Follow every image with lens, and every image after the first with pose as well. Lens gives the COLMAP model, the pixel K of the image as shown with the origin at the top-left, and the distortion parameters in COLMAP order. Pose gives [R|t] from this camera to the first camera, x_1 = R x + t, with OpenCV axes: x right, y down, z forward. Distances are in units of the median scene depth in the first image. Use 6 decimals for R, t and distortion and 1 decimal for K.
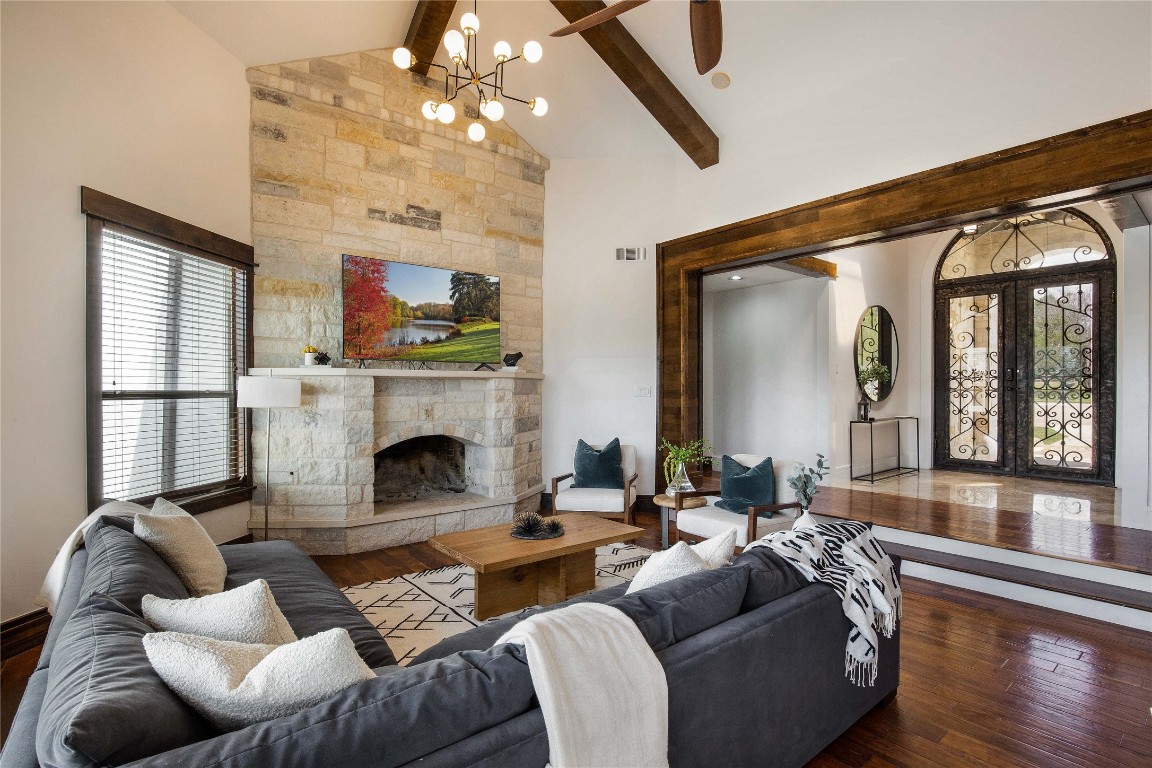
lens RADIAL K [[565.7, 0, 580.2], [0, 565.7, 388.0], [0, 0, 1]] dist [0.000077, 0.000707]
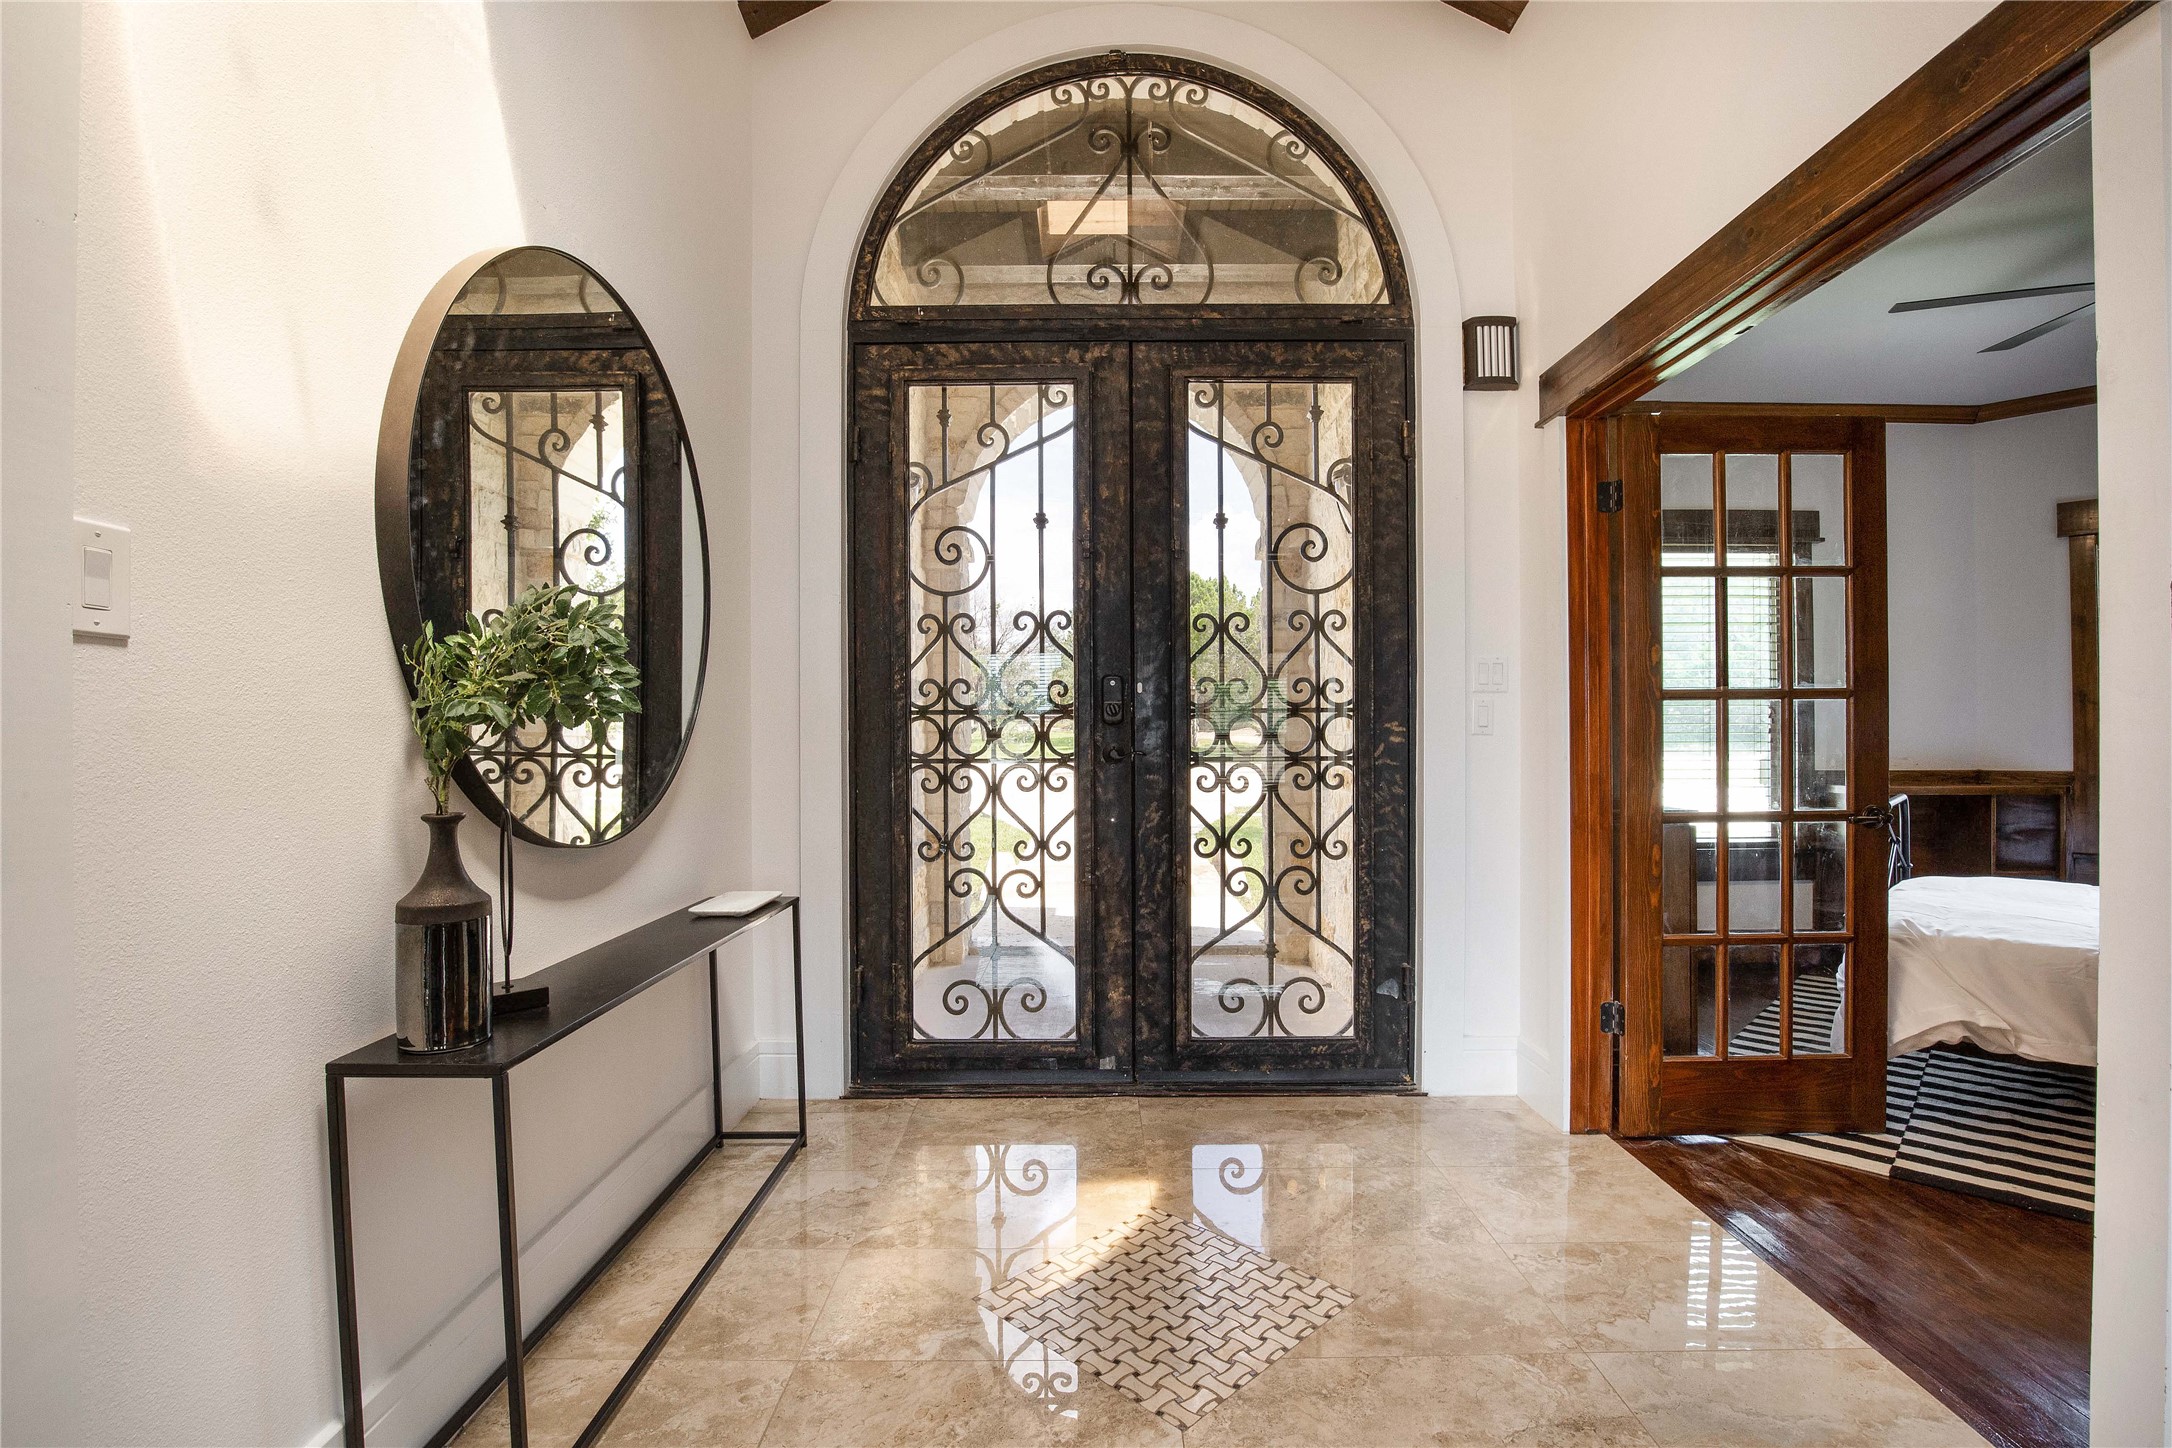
lens RADIAL K [[1021.5, 0, 1090.2], [0, 1021.5, 732.7], [0, 0, 1]] dist [-0.014415, 0.000989]
pose [[0.616648, -0.004889, 0.787224, 0.378758], [0.005708, 0.999982, 0.001739, -0.009572], [-0.787219, 0.003421, 0.616665, 0.711637]]
